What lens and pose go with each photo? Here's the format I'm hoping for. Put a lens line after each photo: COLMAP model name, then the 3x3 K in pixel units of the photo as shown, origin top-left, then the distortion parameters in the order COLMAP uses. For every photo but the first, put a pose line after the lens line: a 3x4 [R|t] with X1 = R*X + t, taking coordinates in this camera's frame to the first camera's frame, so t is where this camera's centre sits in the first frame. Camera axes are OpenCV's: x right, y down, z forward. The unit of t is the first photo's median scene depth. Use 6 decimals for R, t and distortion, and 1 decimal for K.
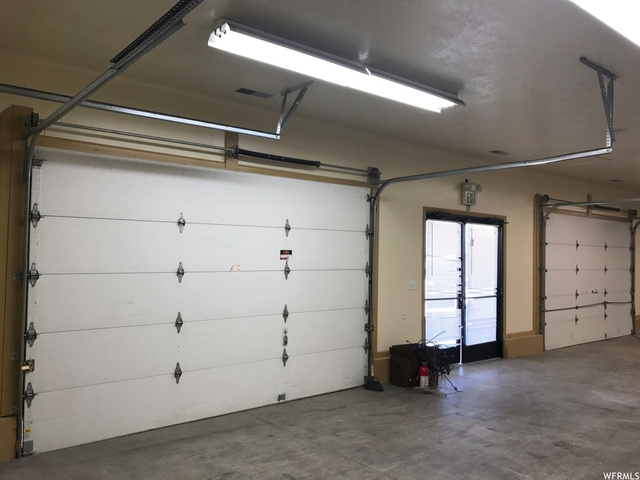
lens RADIAL K [[532.1, 0, 312.0], [0, 532.1, 238.7], [0, 0, 1]] dist [0.095946, -0.110436]
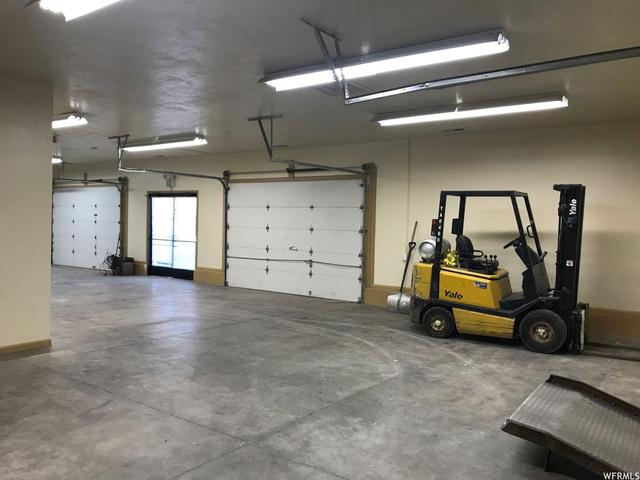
lens RADIAL K [[532.1, 0, 312.0], [0, 532.1, 238.7], [0, 0, 1]] dist [0.095946, -0.110436]
pose [[0.226207, 0.024377, -0.973774, 1.943359], [0.016004, 0.999459, 0.028738, 0.057633], [0.973948, -0.022085, 0.225695, 0.980600]]
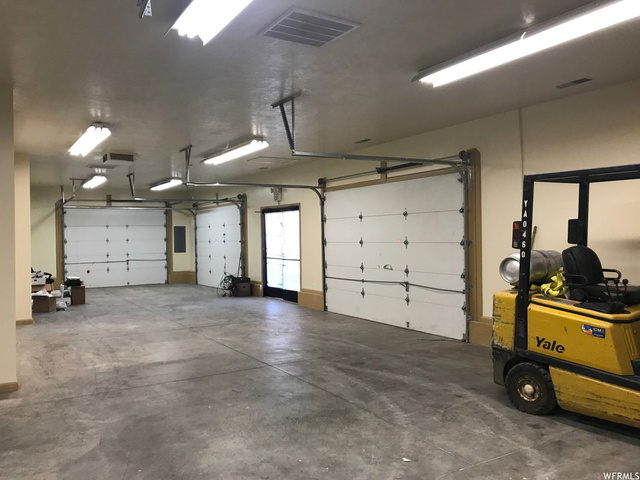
lens RADIAL K [[532.1, 0, 312.0], [0, 532.1, 238.7], [0, 0, 1]] dist [0.095946, -0.110436]
pose [[-0.156374, -0.003223, -0.987693, 1.713481], [0.050766, 0.998647, -0.011296, 0.067377], [0.986392, -0.051908, -0.155999, 1.252916]]
